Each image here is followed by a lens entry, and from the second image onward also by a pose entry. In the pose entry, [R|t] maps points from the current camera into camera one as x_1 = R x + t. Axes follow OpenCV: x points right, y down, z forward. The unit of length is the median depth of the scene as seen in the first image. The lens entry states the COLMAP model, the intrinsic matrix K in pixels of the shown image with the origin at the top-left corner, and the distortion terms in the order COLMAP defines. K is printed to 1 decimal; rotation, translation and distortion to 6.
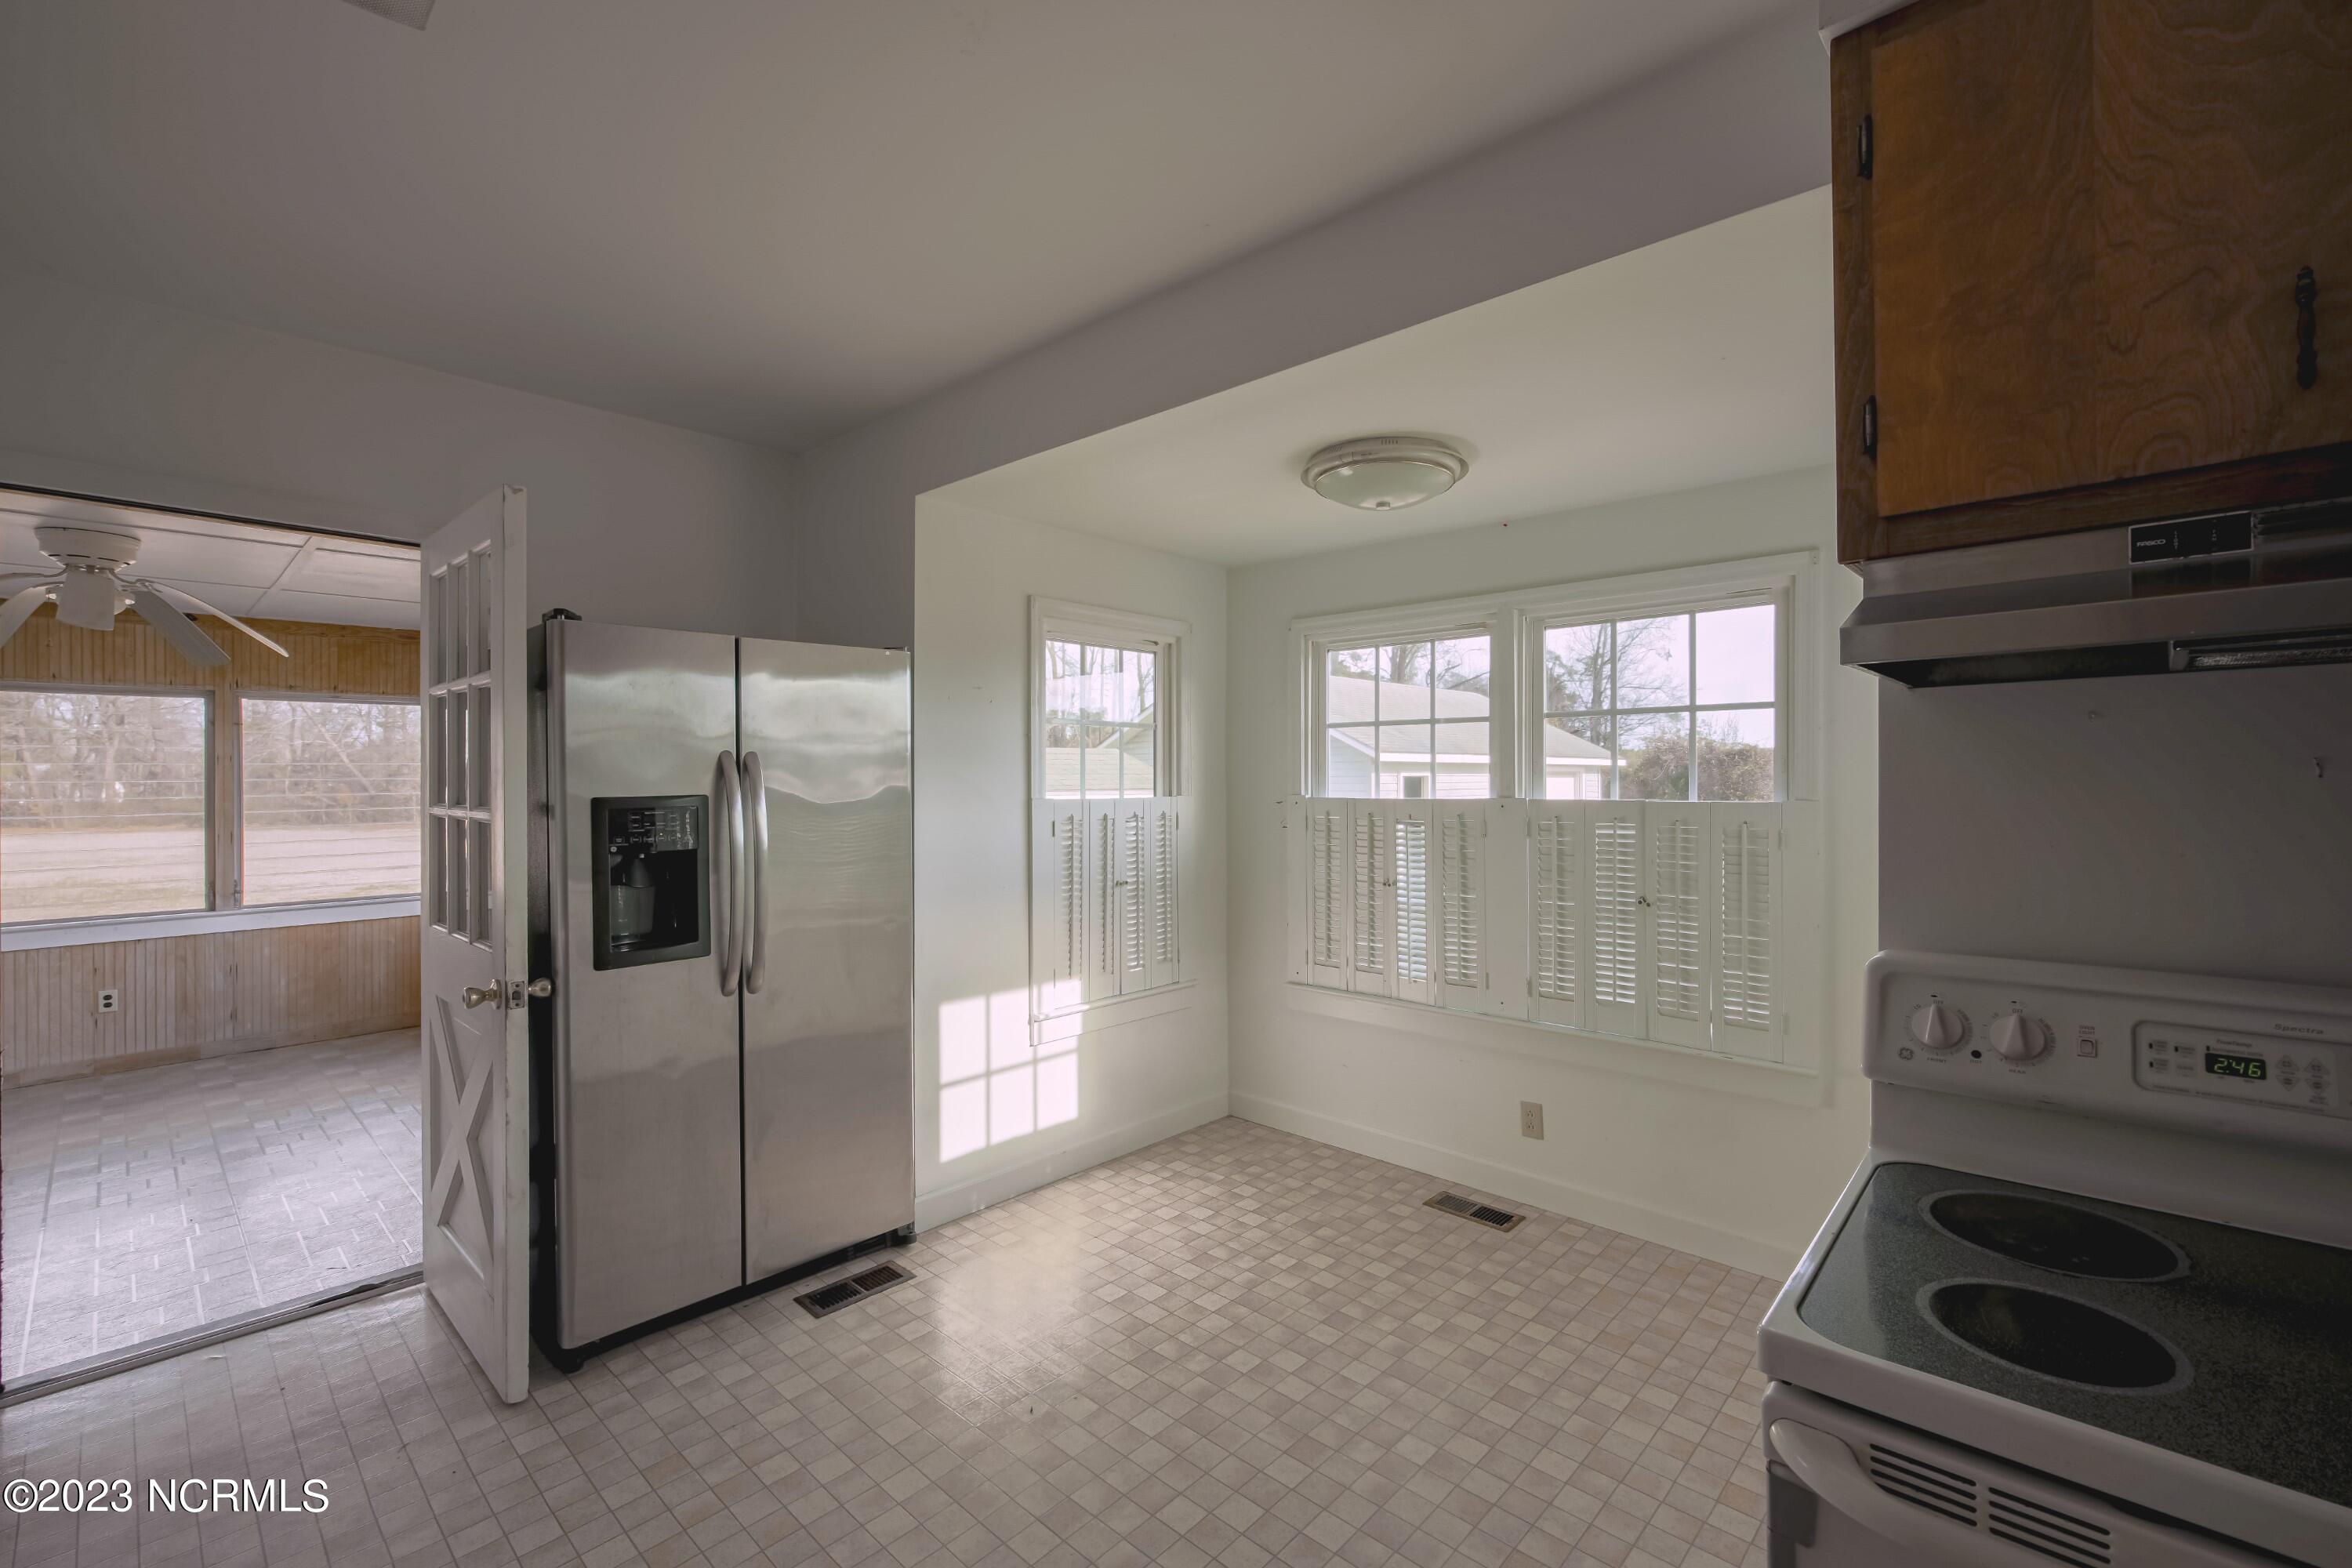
lens RADIAL K [[993.5, 0, 1182.7], [0, 993.5, 783.2], [0, 0, 1]] dist [-0.001802, 0.000800]
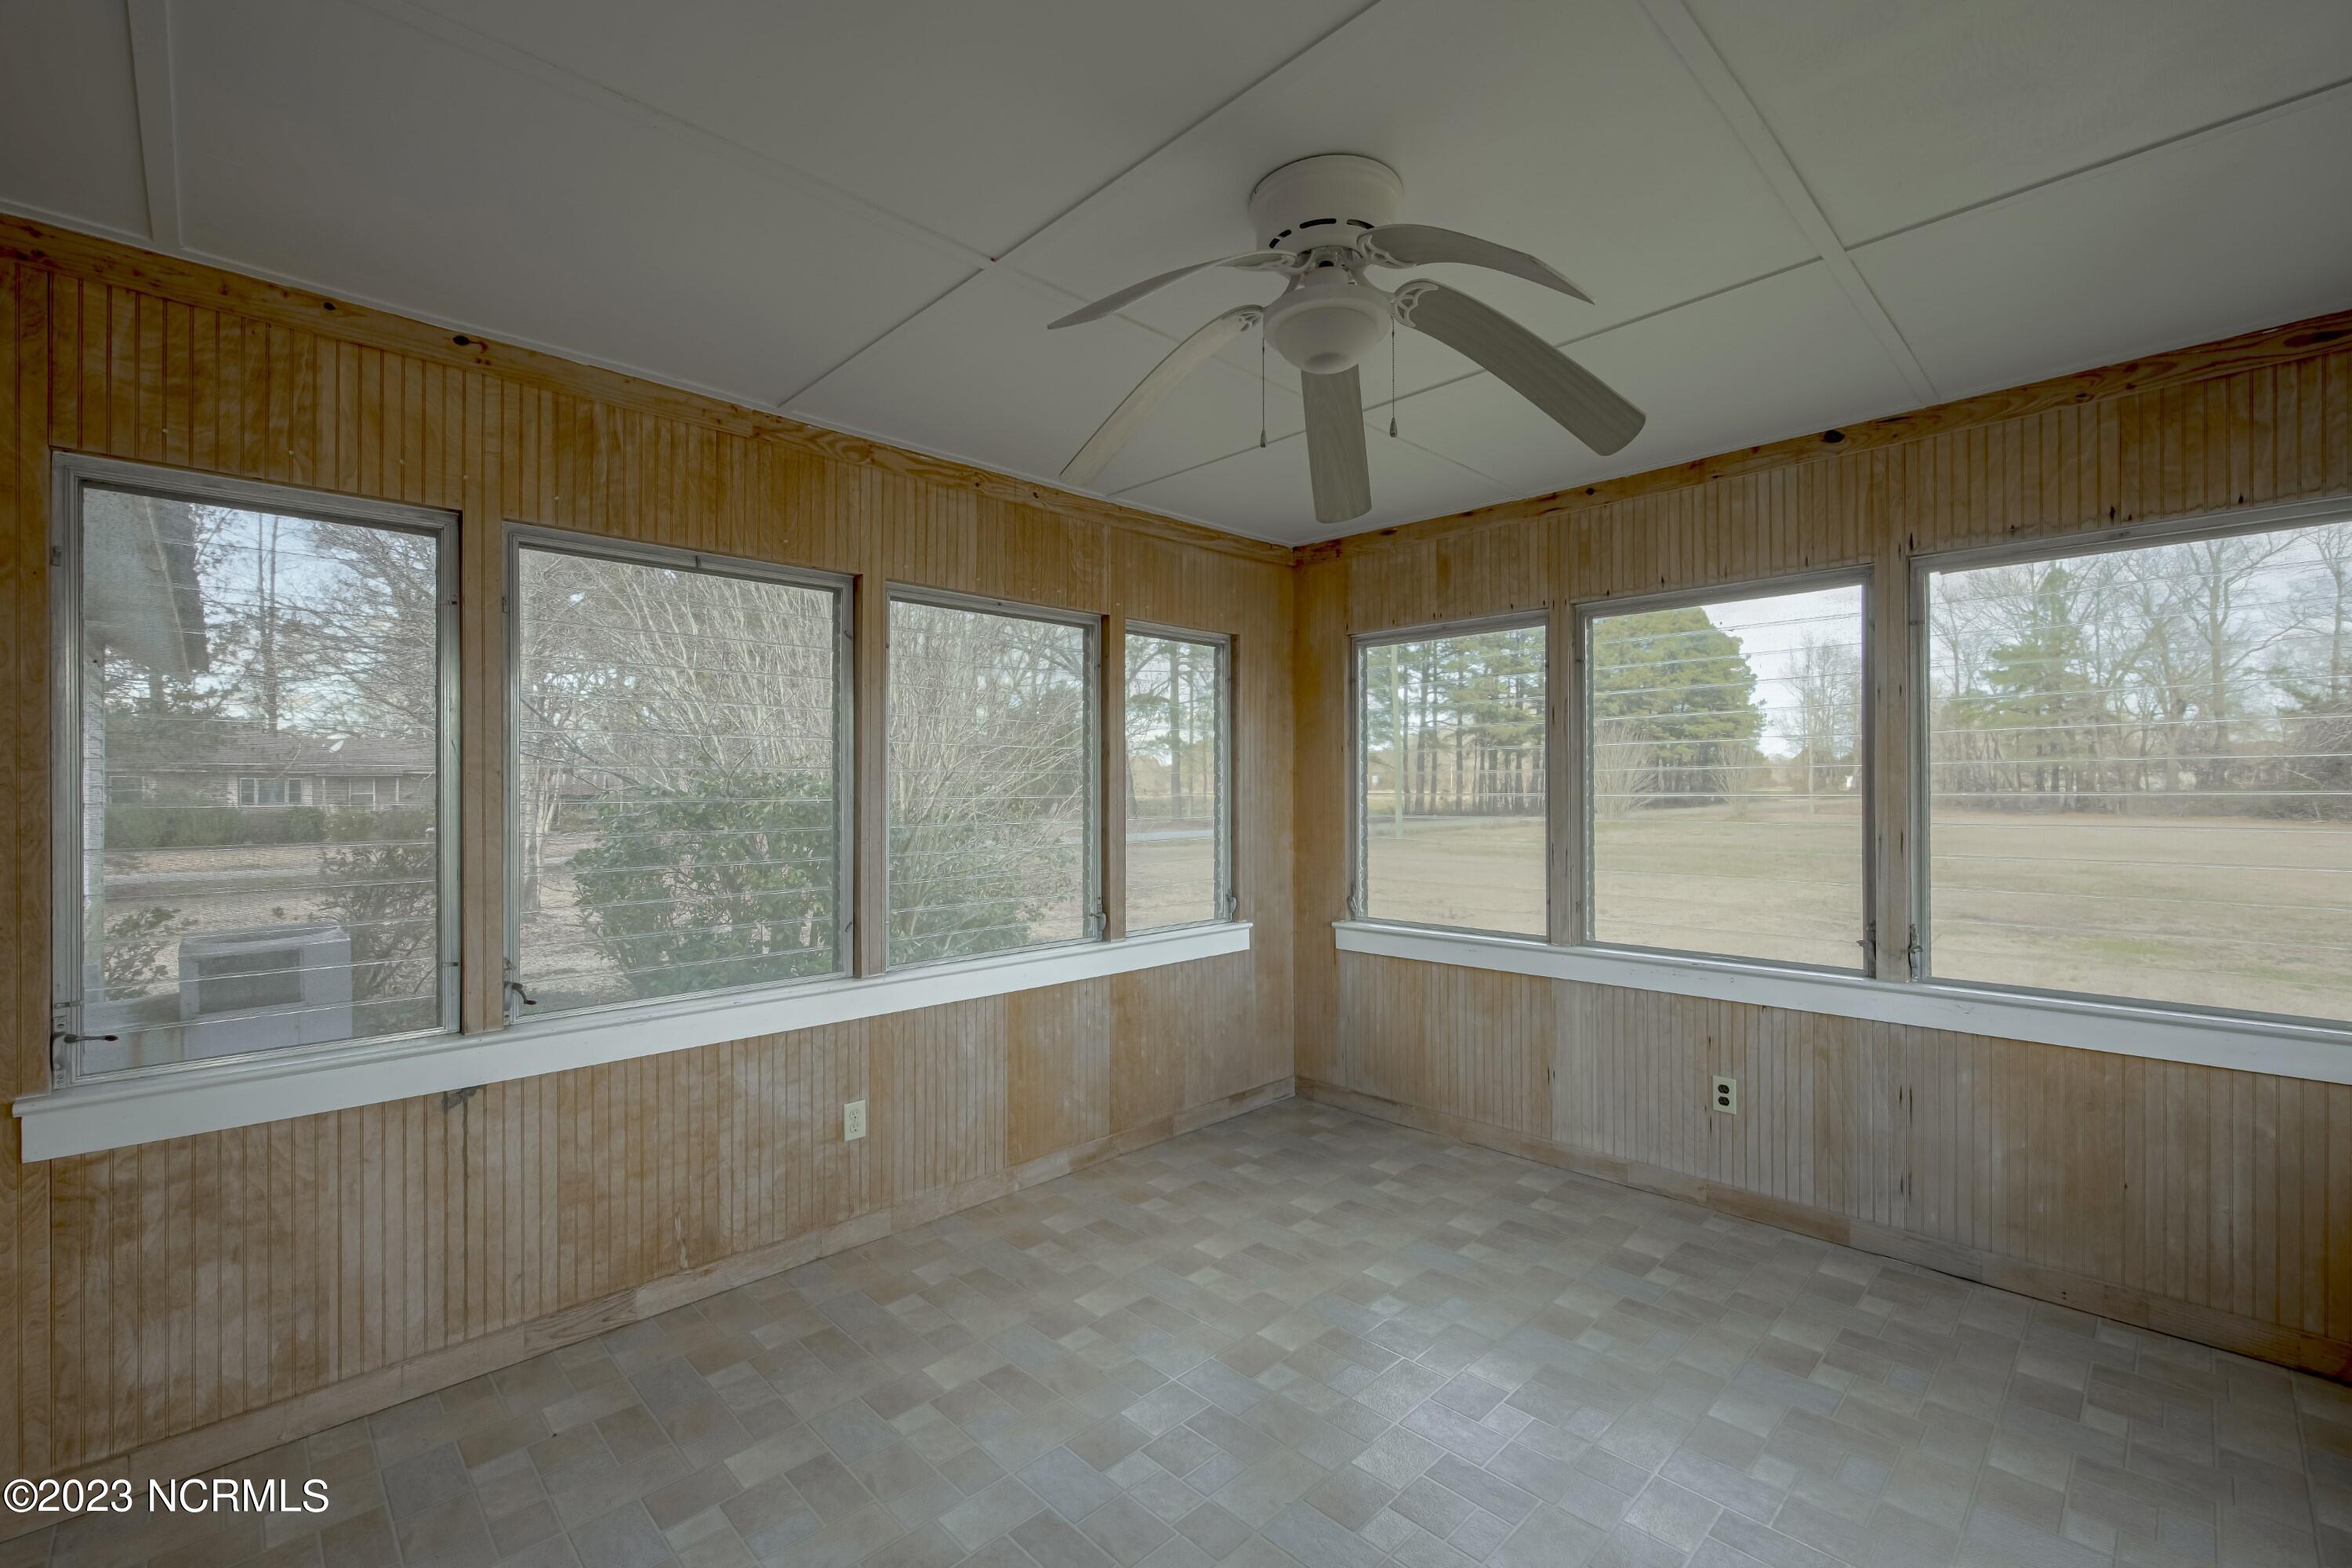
lens RADIAL K [[993.5, 0, 1167.3], [0, 993.5, 781.3], [0, 0, 1]] dist [-0.001802, 0.000800]
pose [[-0.051430, 0.004236, -0.998668, -0.428887], [0.003926, 0.999984, 0.004039, 0.019706], [0.998669, -0.003713, -0.051446, 0.655433]]
